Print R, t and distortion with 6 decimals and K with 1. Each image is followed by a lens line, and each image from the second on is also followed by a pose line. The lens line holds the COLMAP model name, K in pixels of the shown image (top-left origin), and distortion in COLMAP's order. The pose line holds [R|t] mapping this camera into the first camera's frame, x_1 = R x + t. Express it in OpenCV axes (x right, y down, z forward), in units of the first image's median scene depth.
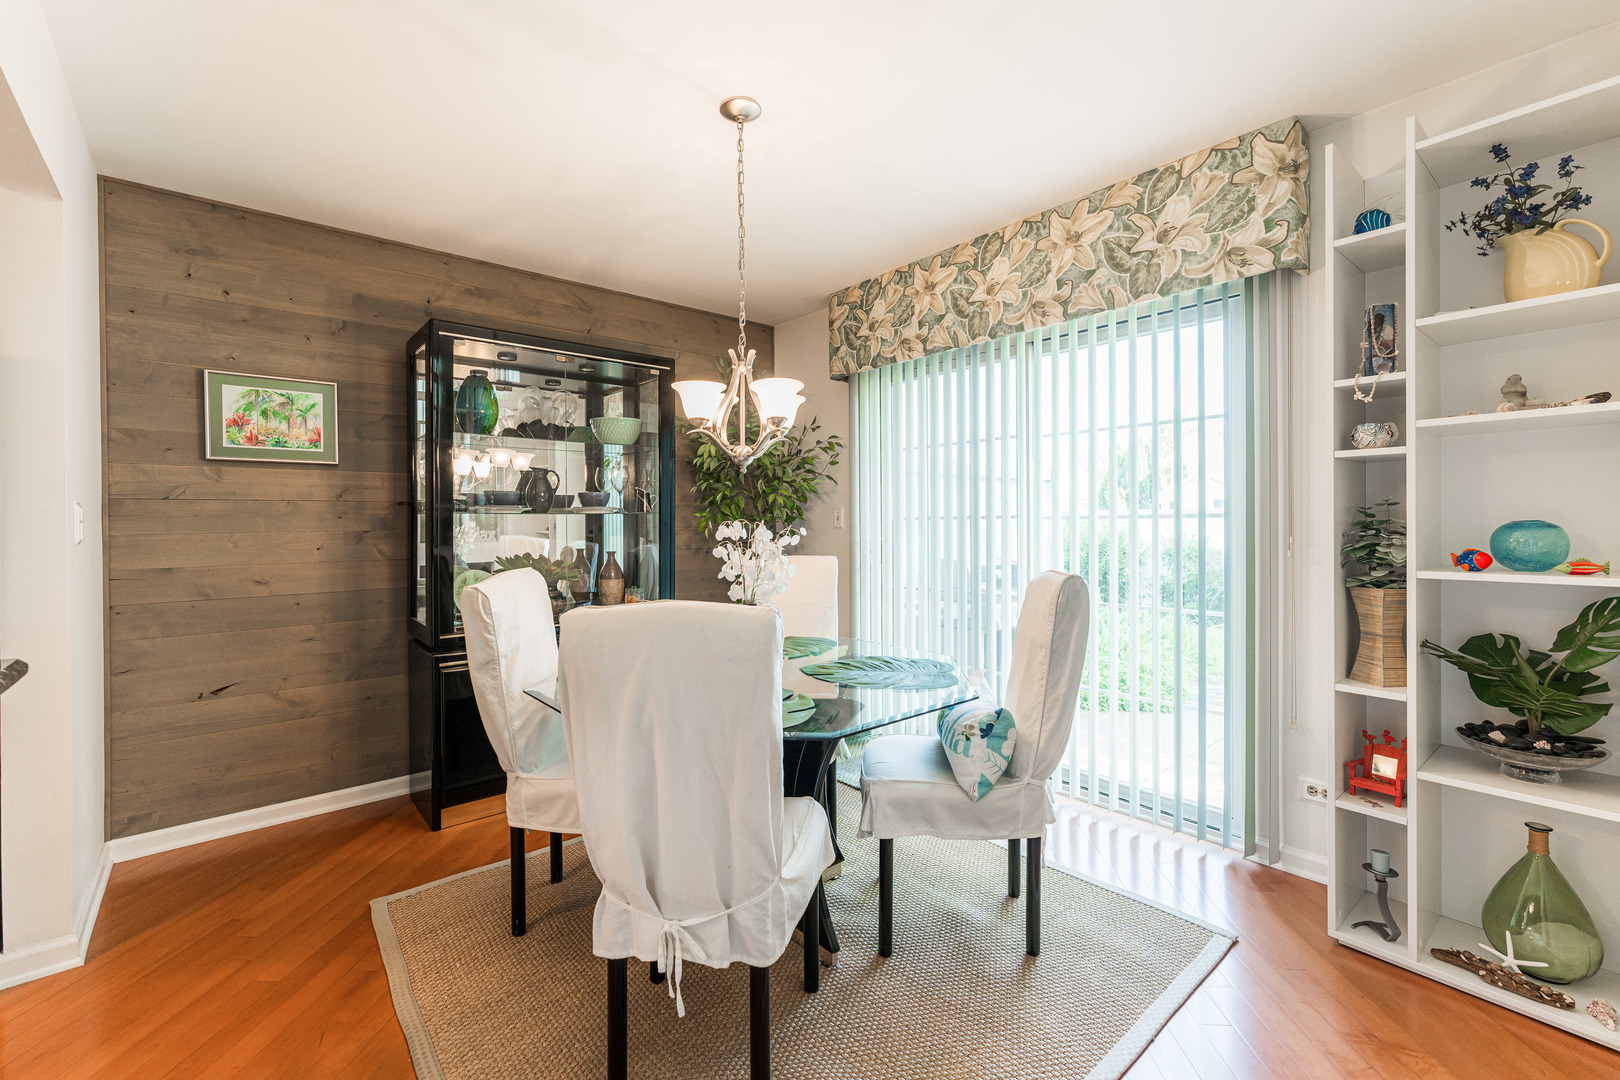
lens RADIAL K [[677.0, 0, 799.9], [0, 677.0, 526.9], [0, 0, 1]] dist [-0.002628, 0.000128]
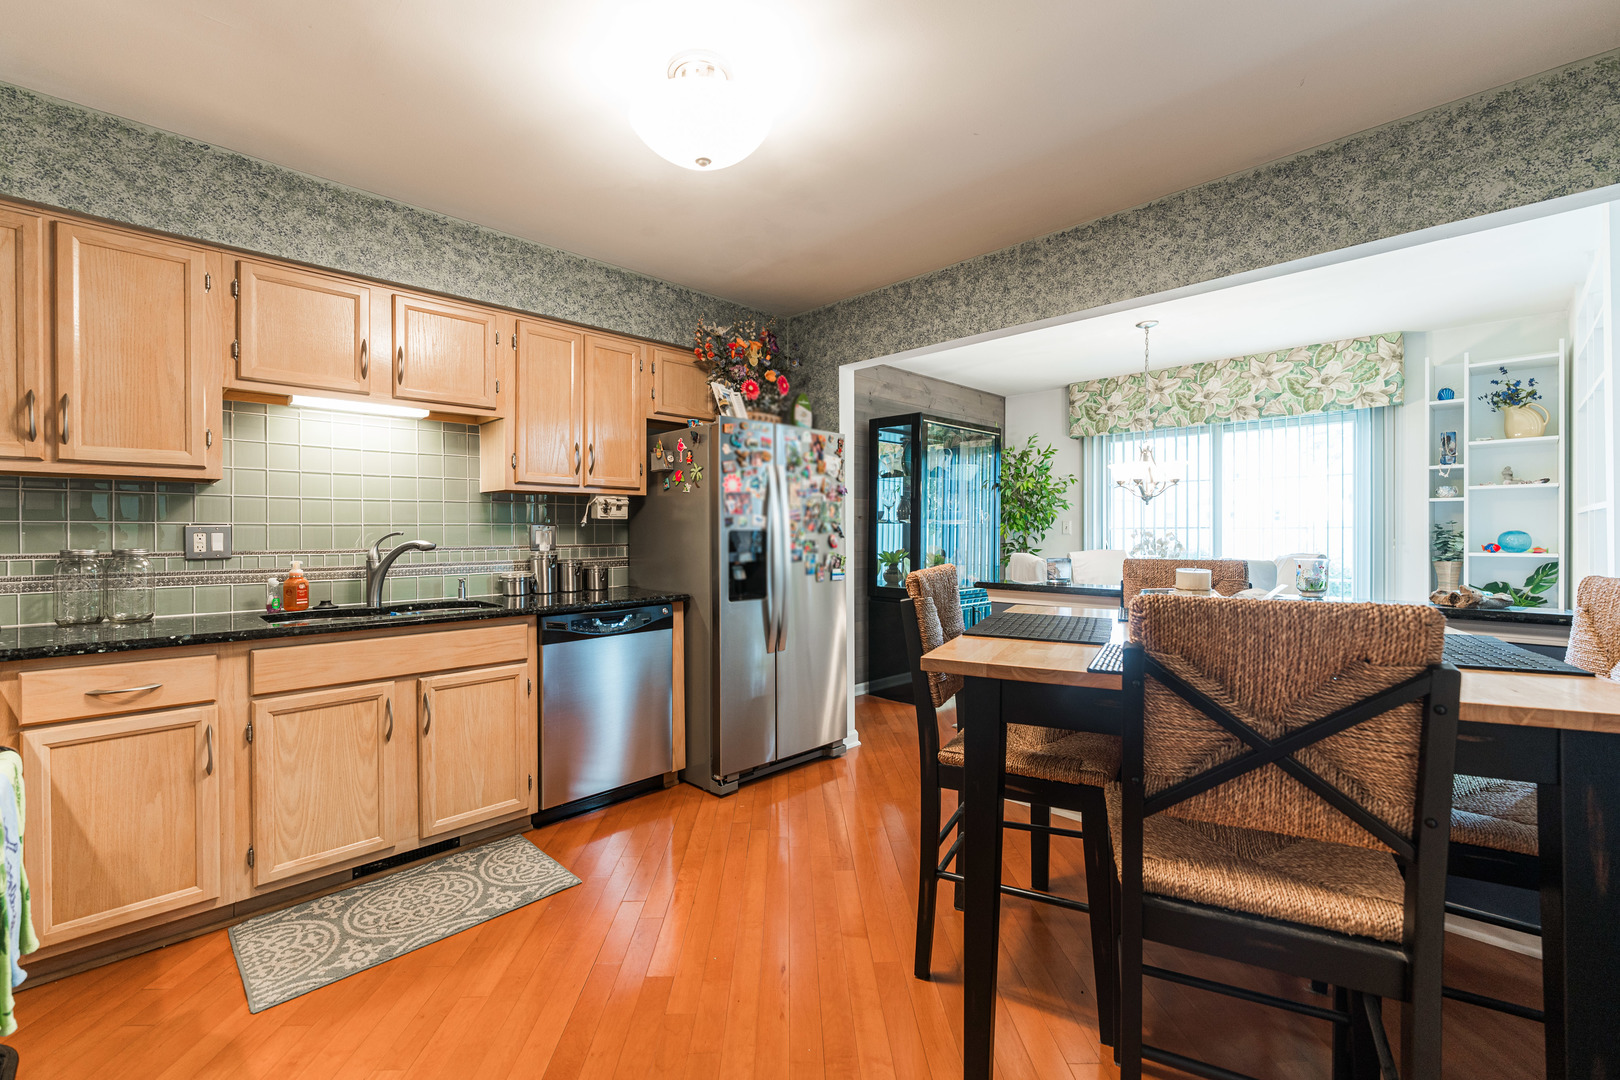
lens RADIAL K [[683.8, 0, 802.6], [0, 683.8, 533.6], [0, 0, 1]] dist [0.000092, -0.000265]
pose [[0.996835, 0.005557, 0.079308, -1.045696], [-0.005223, 0.999977, -0.004417, 0.016038], [-0.079331, 0.003989, 0.996840, -0.775434]]
